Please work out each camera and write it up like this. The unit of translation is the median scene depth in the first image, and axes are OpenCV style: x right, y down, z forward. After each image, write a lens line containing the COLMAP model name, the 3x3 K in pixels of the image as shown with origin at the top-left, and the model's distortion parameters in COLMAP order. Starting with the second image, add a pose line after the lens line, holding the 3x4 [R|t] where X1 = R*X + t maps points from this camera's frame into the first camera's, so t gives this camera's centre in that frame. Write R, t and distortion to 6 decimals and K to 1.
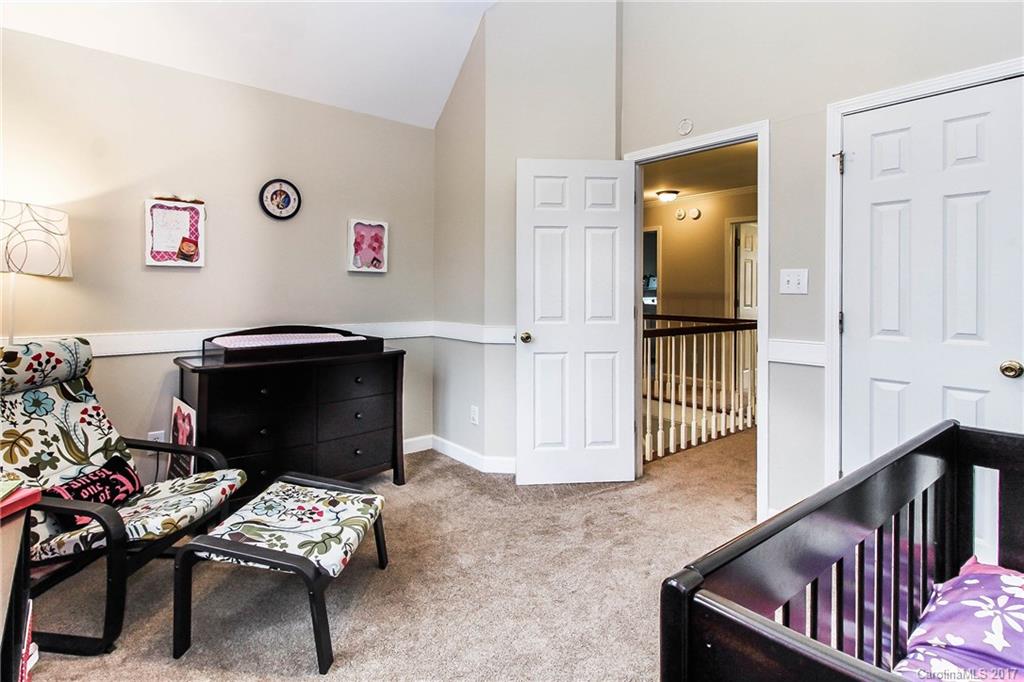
lens RADIAL K [[470.4, 0, 489.8], [0, 470.4, 337.6], [0, 0, 1]] dist [0.000113, -0.000029]
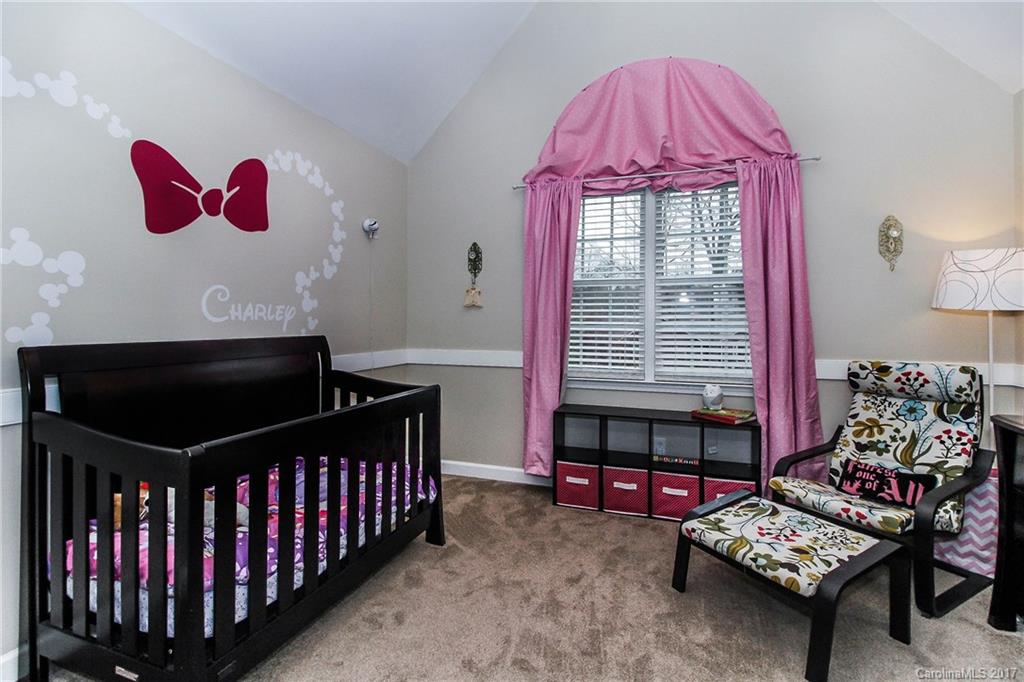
lens RADIAL K [[490.8, 0, 517.6], [0, 490.8, 323.0], [0, 0, 1]] dist [0.001409, 0.000160]
pose [[-0.835547, -0.010384, -0.549320, 0.689650], [-0.064892, 0.994688, 0.079902, -0.137532], [0.545573, 0.102408, -0.831783, 1.523613]]
